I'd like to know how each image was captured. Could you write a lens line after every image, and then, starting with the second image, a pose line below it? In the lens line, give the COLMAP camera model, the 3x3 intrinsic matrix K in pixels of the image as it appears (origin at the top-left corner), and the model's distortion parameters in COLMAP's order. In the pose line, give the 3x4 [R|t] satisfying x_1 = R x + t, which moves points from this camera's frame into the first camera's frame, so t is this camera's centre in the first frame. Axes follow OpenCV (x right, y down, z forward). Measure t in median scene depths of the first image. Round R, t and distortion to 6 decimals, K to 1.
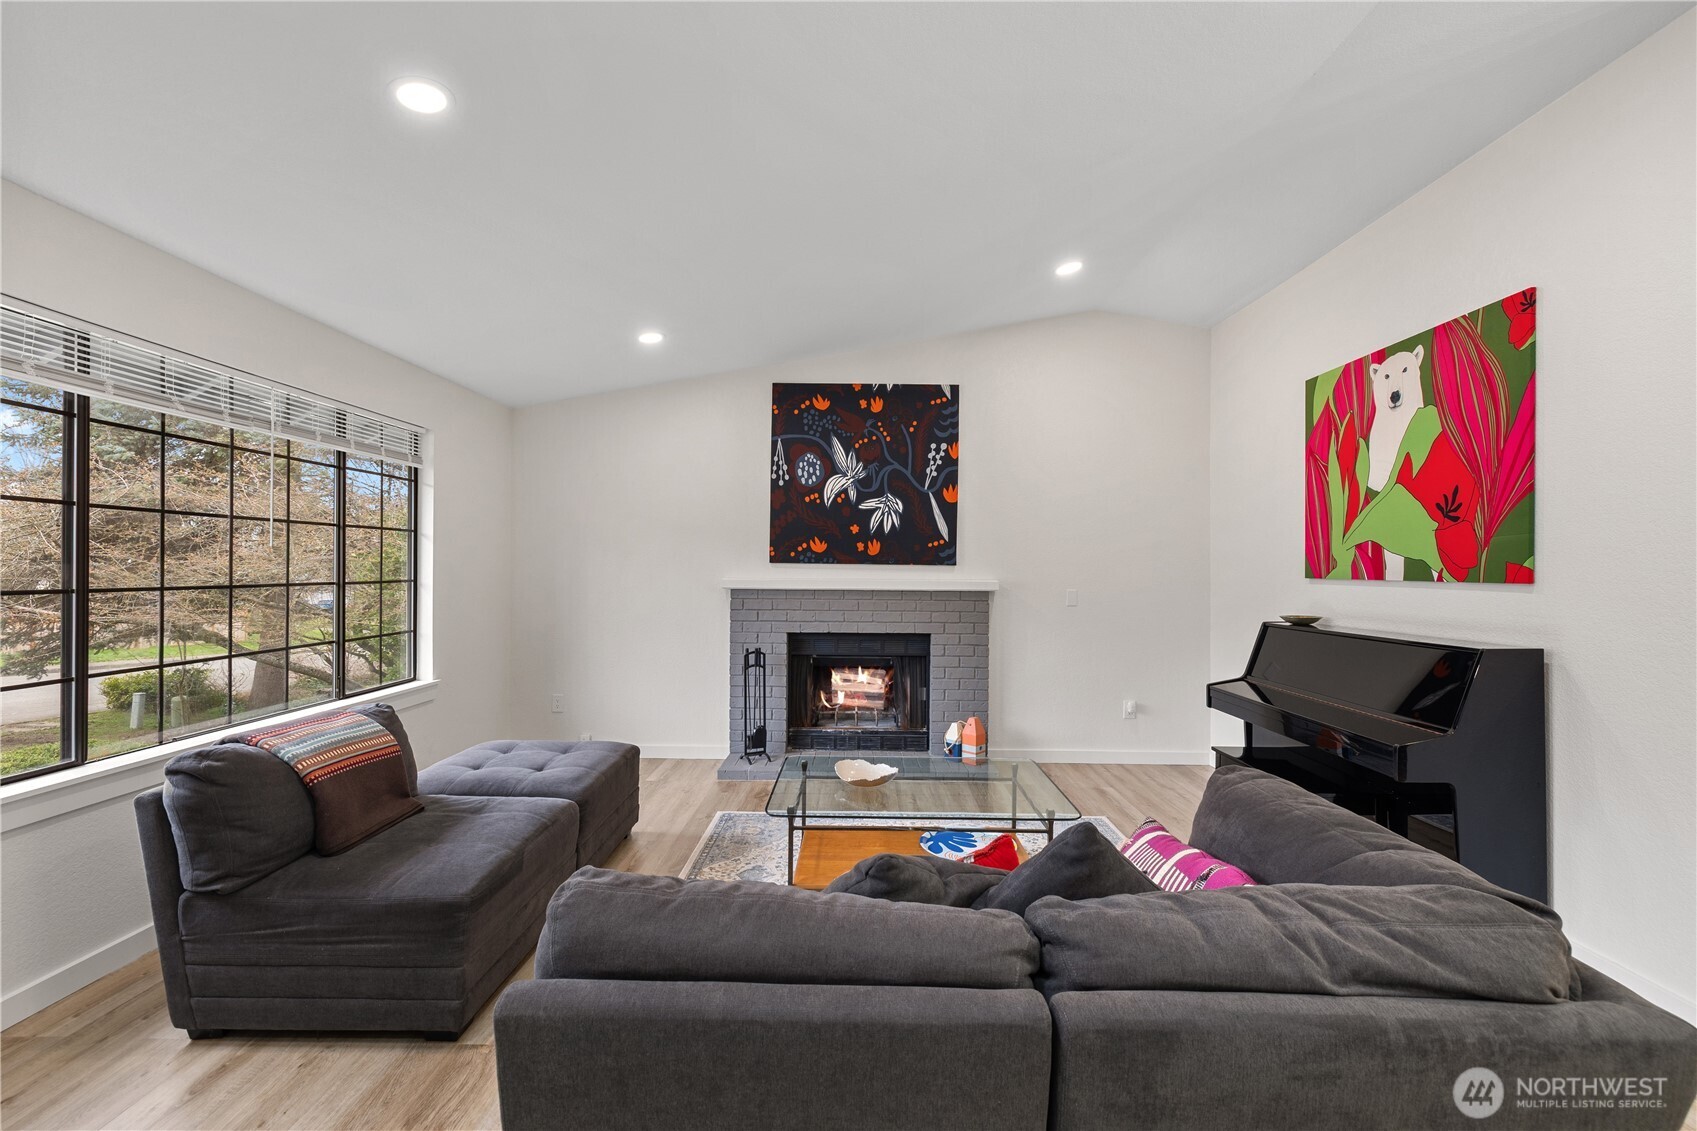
lens RADIAL K [[720.4, 0, 848.3], [0, 720.4, 568.4], [0, 0, 1]] dist [0.002410, 0.000629]
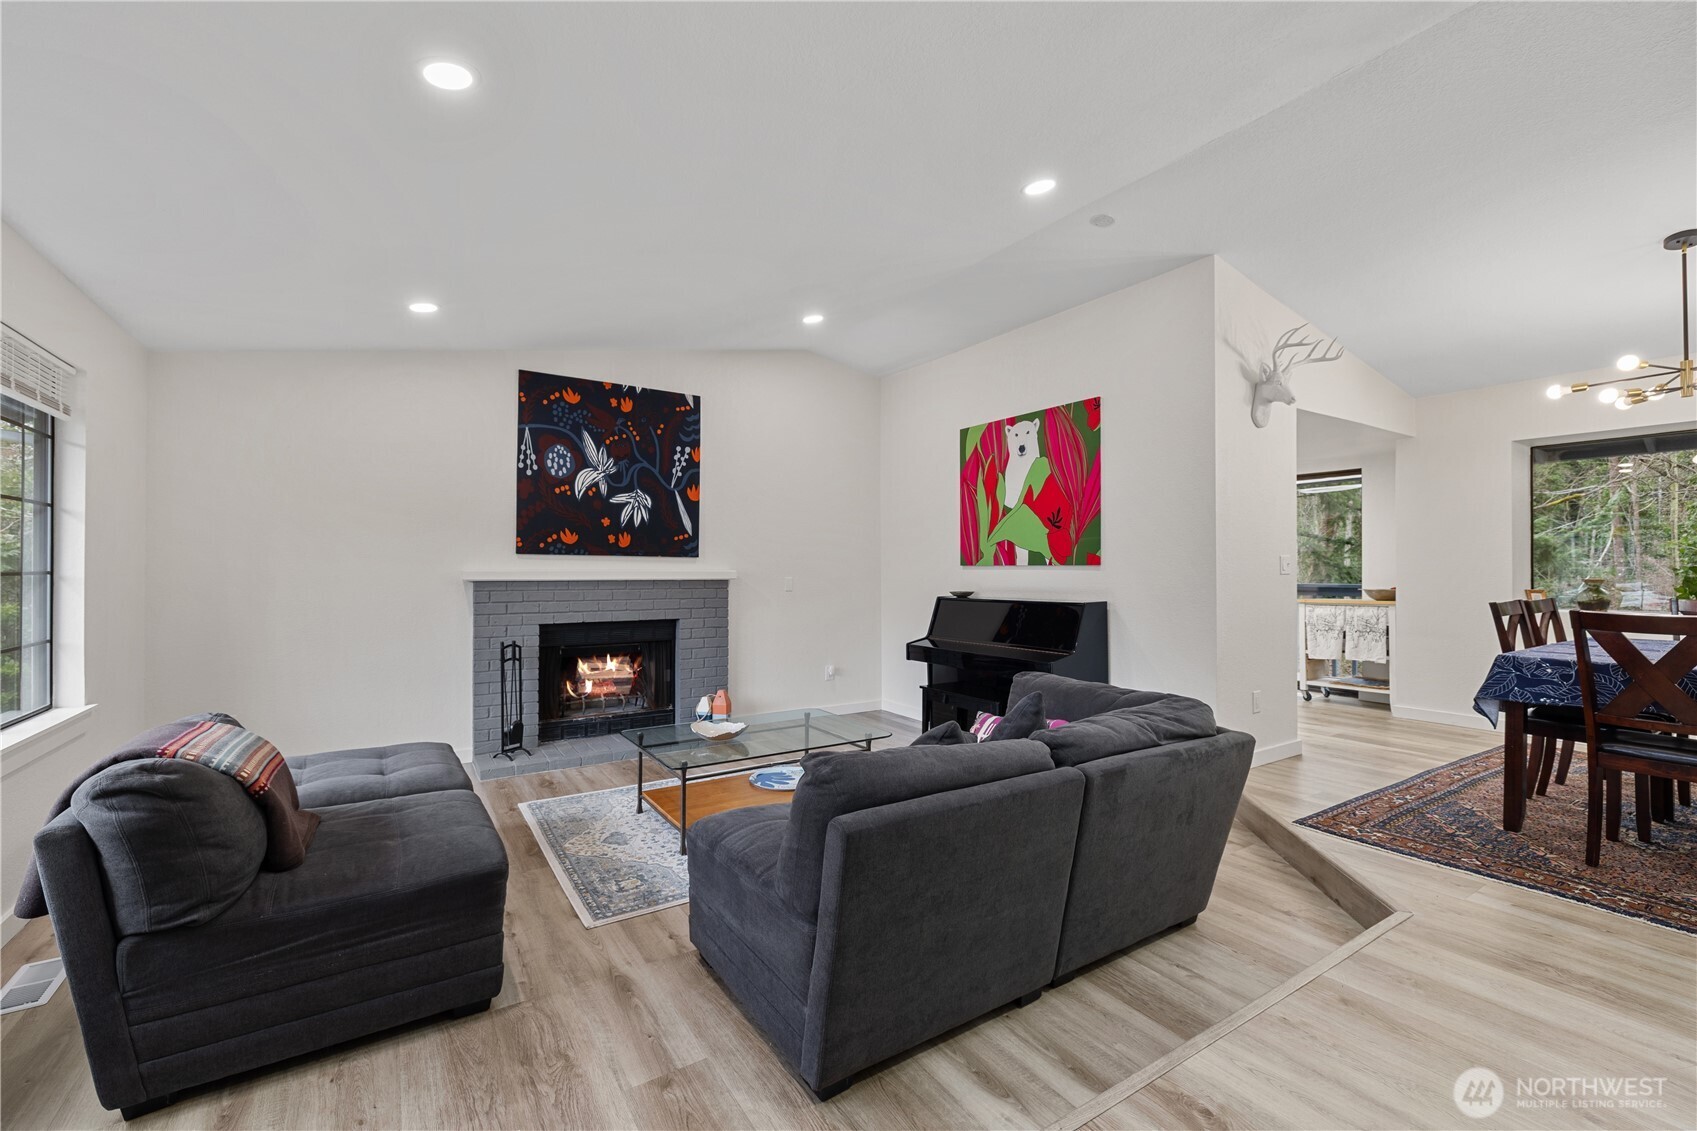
lens RADIAL K [[720.4, 0, 848.4], [0, 720.4, 564.3], [0, 0, 1]] dist [0.002410, 0.000629]
pose [[0.828259, -0.001351, 0.560344, -0.299236], [0.004442, 0.999981, -0.004155, 0.013139], [-0.560328, 0.005931, 0.828250, -0.059639]]
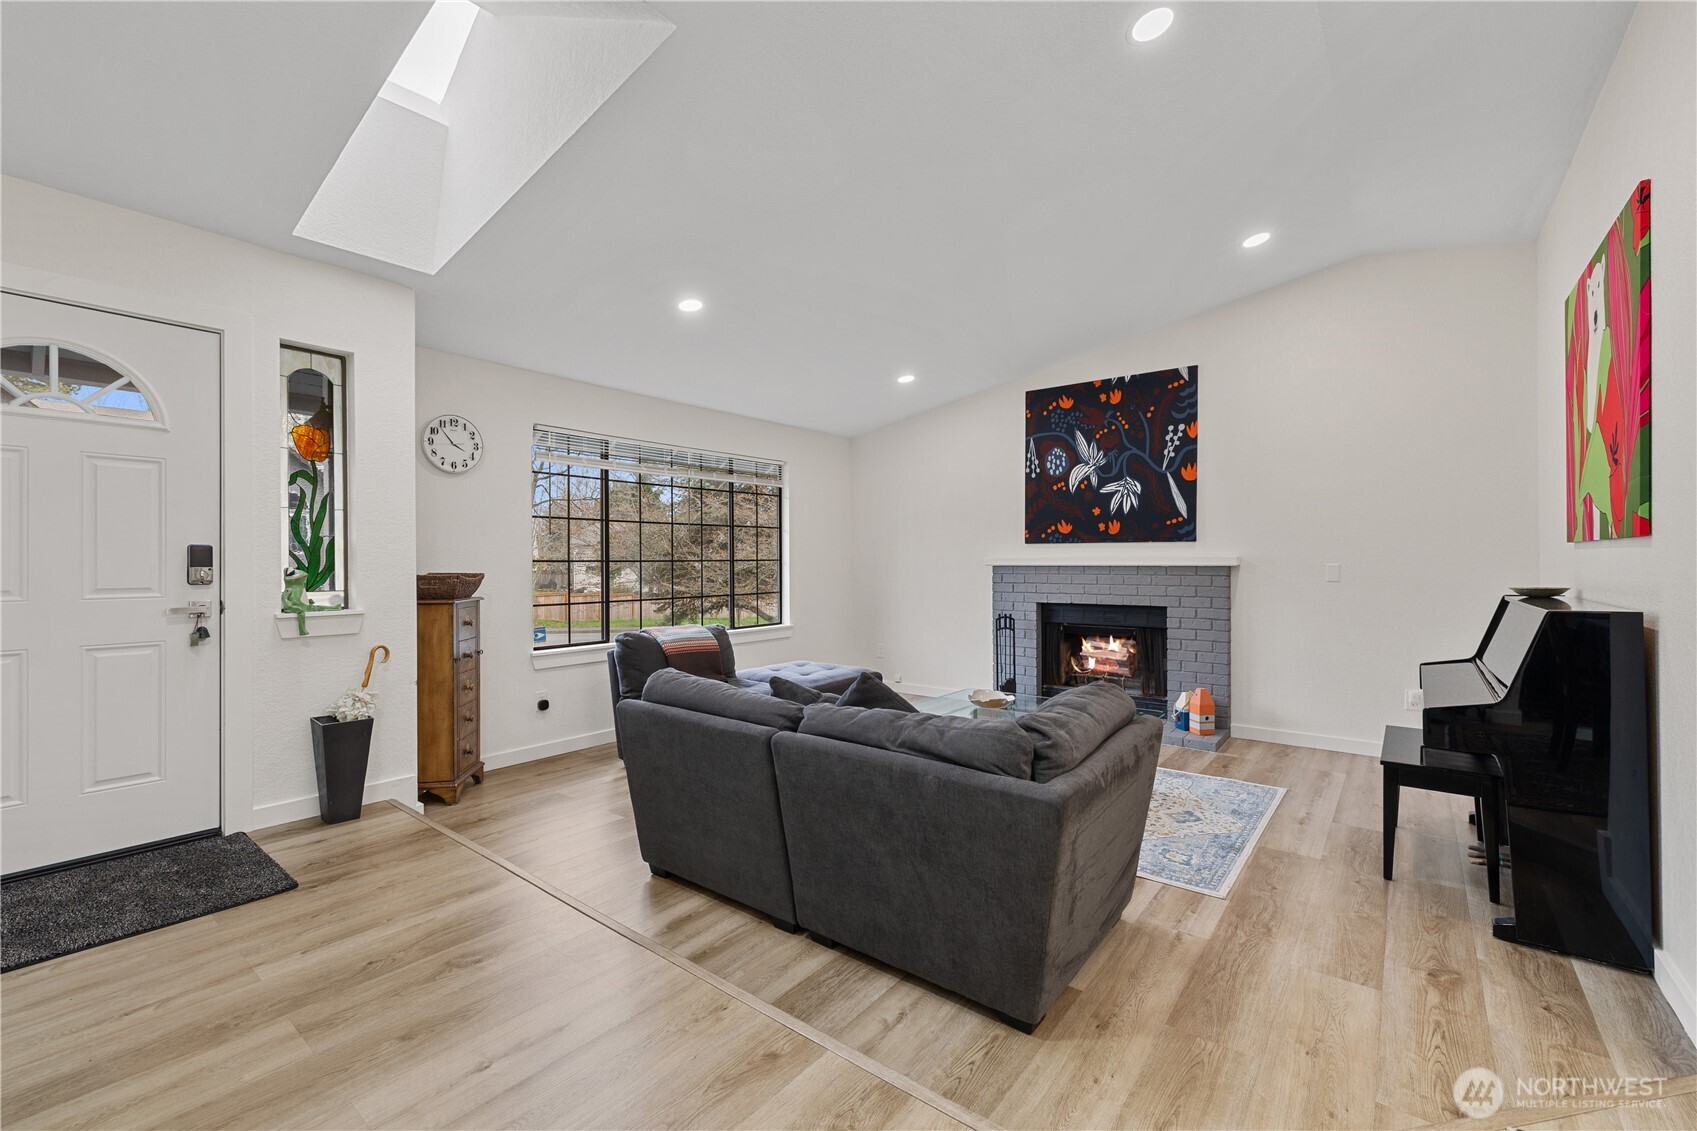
lens RADIAL K [[720.4, 0, 839.6], [0, 720.4, 562.9], [0, 0, 1]] dist [0.002410, 0.000629]
pose [[0.787570, -0.009809, -0.616147, 0.402440], [0.010638, 0.999941, -0.002321, 0.024804], [0.616133, -0.004726, 0.787628, -0.128749]]
